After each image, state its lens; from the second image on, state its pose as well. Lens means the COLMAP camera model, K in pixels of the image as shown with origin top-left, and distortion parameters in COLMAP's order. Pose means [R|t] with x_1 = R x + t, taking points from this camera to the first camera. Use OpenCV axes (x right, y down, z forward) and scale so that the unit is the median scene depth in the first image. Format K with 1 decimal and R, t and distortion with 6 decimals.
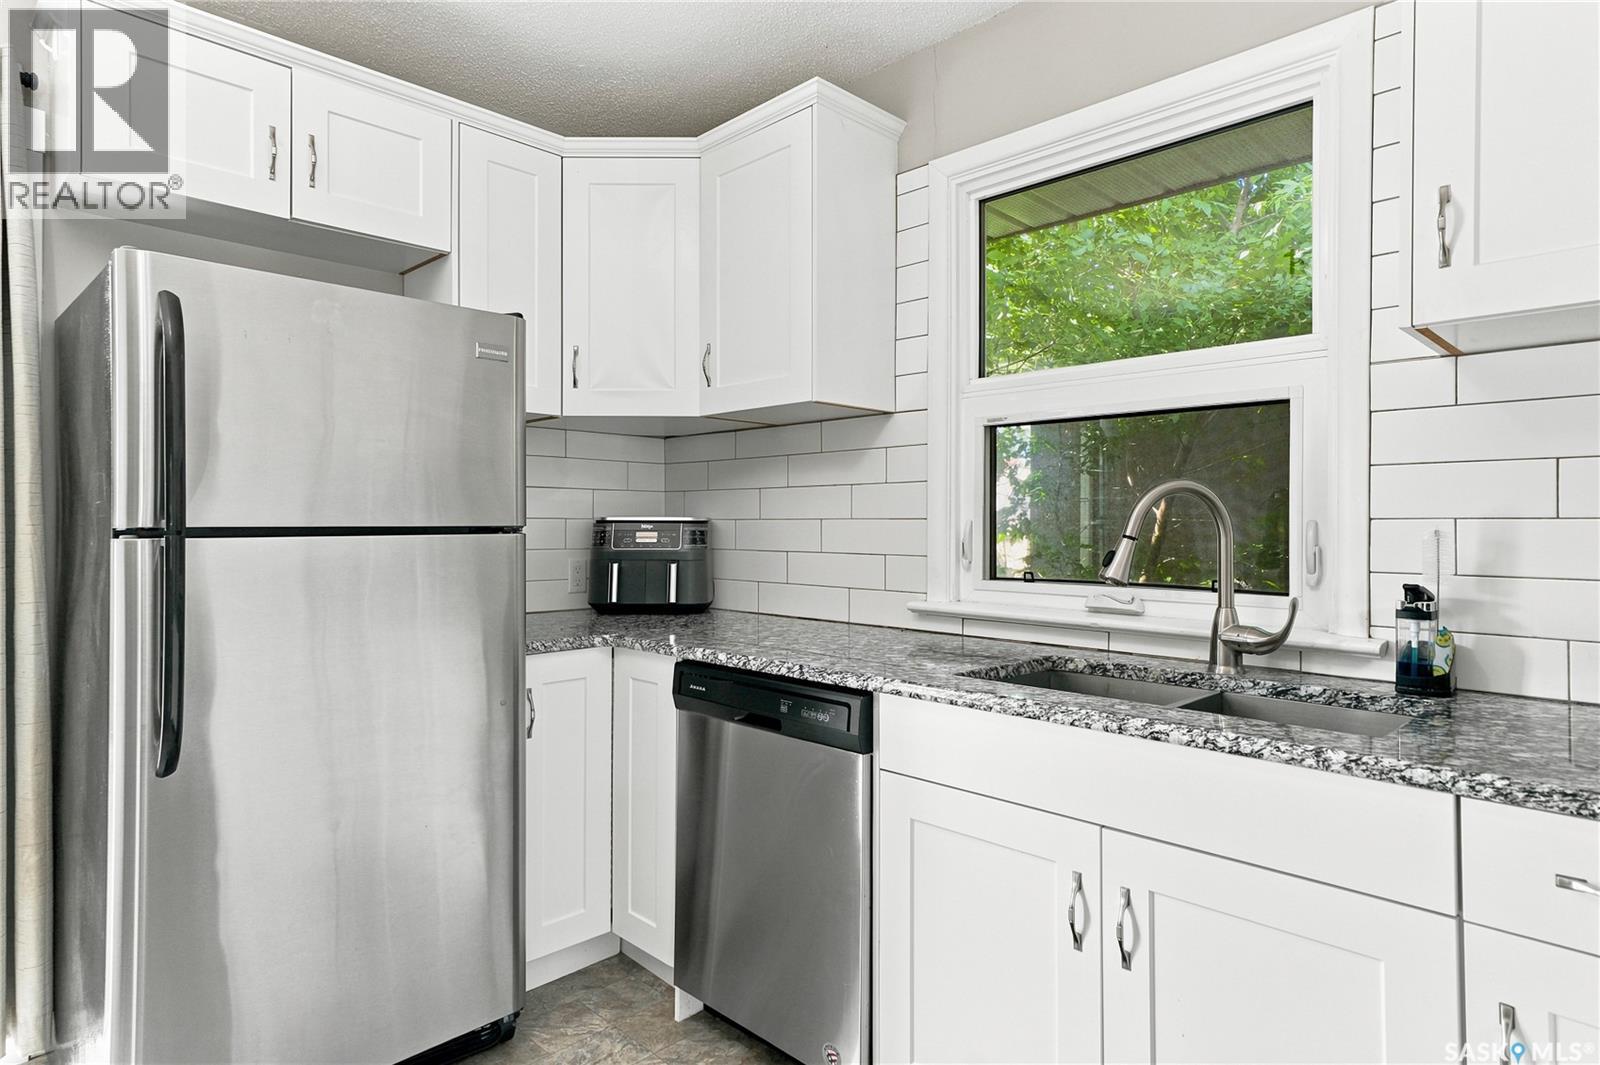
lens RADIAL K [[911.7, 0, 813.5], [0, 911.7, 518.5], [0, 0, 1]] dist [0.023643, 0.001126]
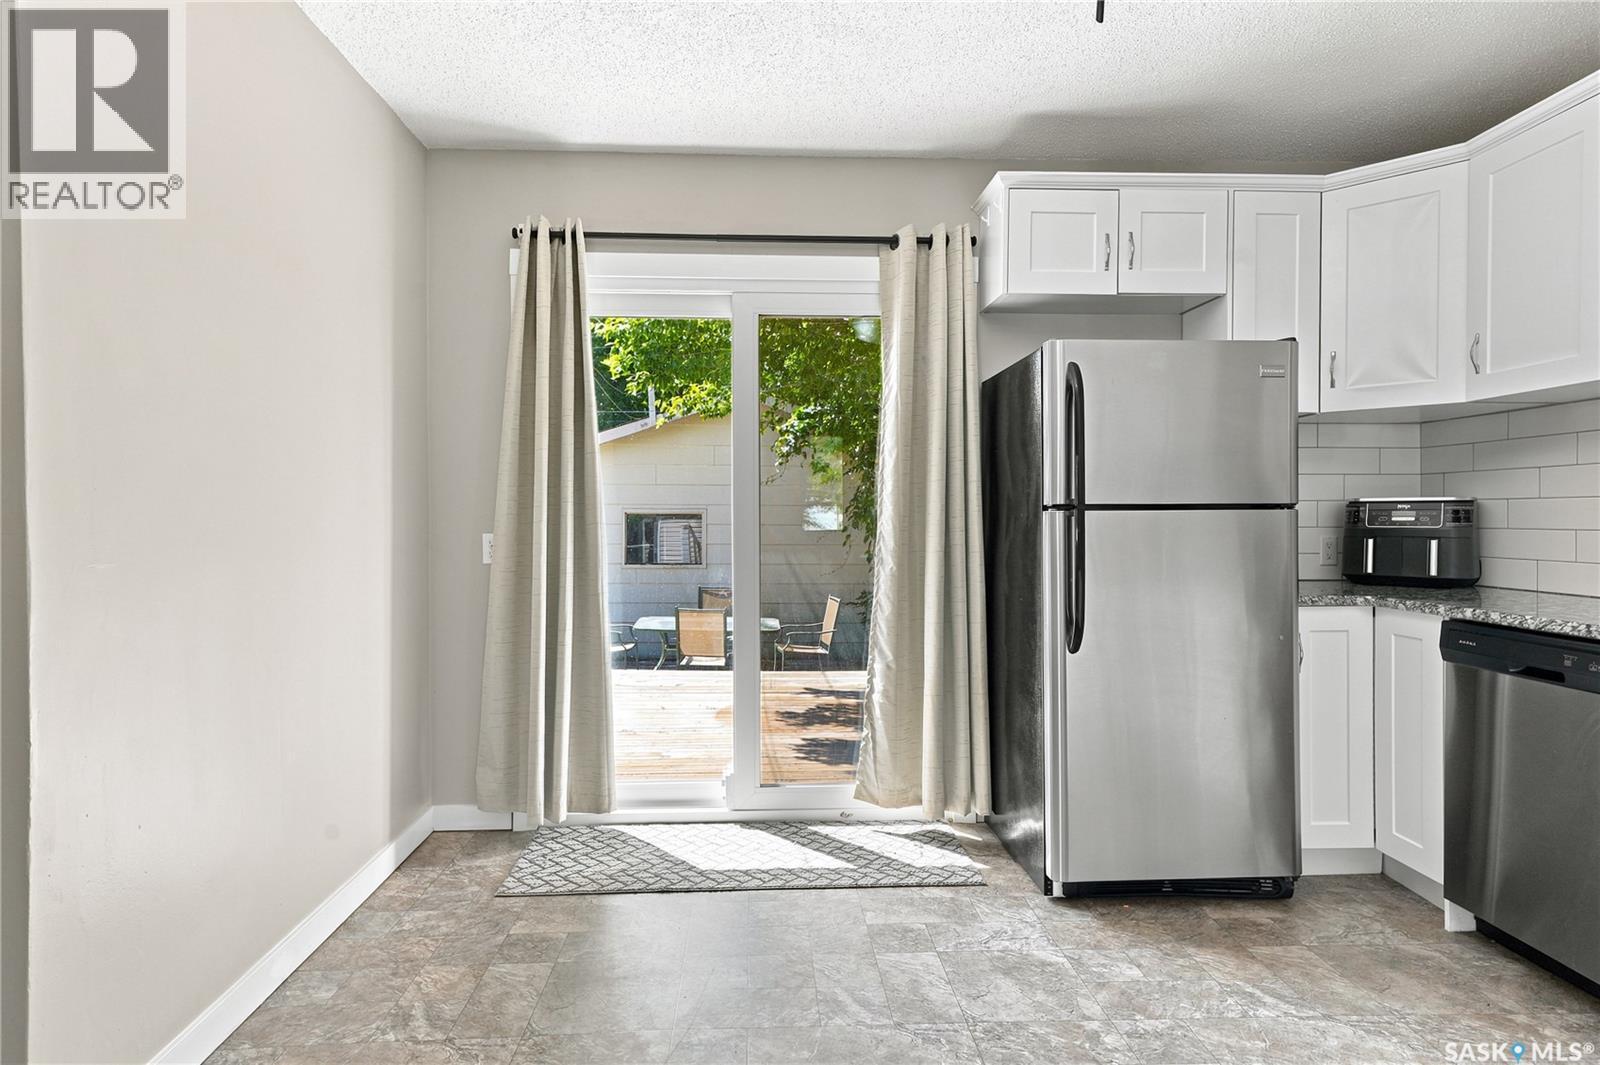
lens RADIAL K [[911.7, 0, 789.4], [0, 911.7, 522.3], [0, 0, 1]] dist [0.023643, 0.001126]
pose [[0.737358, 0.002244, -0.675498, 0.028009], [0.005779, 0.999937, 0.009630, 0.017504], [0.675477, -0.011005, 0.737299, -0.416180]]
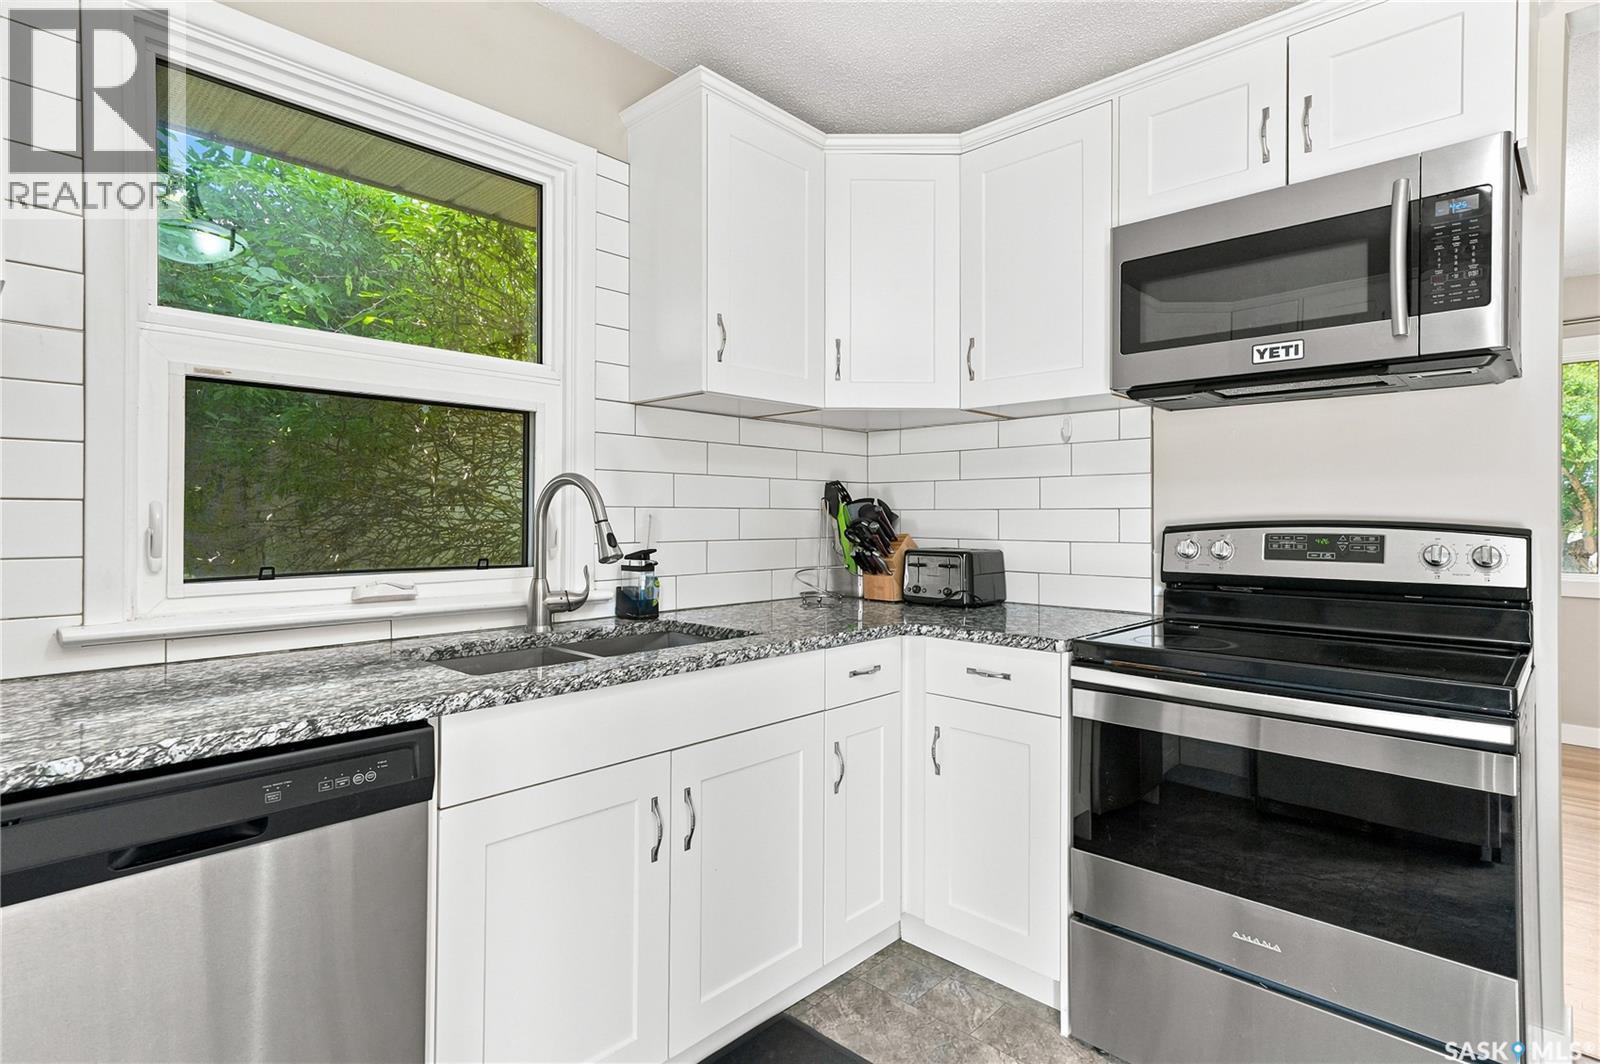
lens RADIAL K [[820.1, 0, 812.8], [0, 820.1, 516.2], [0, 0, 1]] dist [0.005393, 0.000353]
pose [[-0.039318, -0.005771, 0.999210, -0.545389], [-0.011926, 0.999915, 0.005306, 0.003385], [-0.999156, -0.011708, -0.039384, 0.565290]]
